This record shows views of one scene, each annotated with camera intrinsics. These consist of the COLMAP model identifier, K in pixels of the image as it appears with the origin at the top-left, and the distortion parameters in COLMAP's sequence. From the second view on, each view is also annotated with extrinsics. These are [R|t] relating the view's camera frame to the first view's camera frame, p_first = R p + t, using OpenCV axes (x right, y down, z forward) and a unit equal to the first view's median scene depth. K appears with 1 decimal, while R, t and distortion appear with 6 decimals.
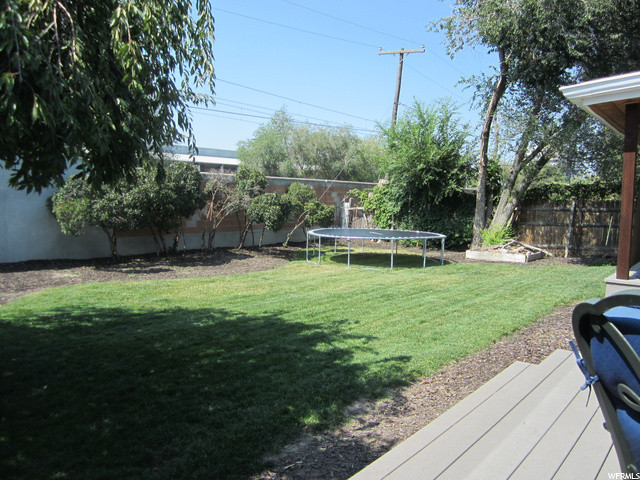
lens RADIAL K [[522.6, 0, 320.0], [0, 522.6, 240.0], [0, 0, 1]] dist [-0.053225, 0.013322]
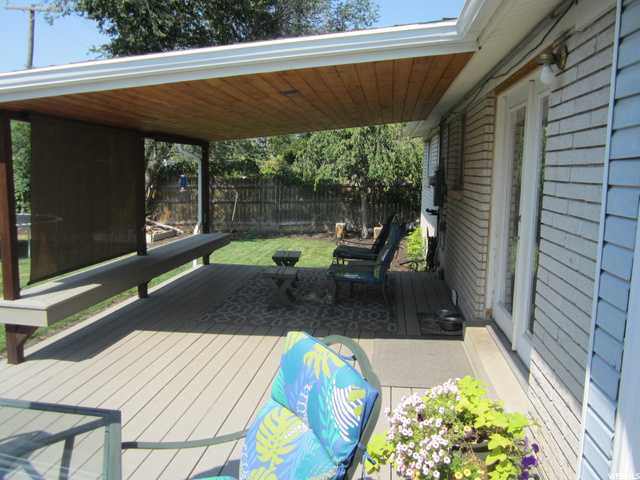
lens RADIAL K [[522.6, 0, 320.0], [0, 522.6, 240.0], [0, 0, 1]] dist [-0.053225, 0.013322]
pose [[0.851549, -0.065915, 0.520114, 0.137549], [0.036567, 0.997116, 0.066498, -0.013731], [-0.522998, -0.037607, 0.851504, -0.016814]]
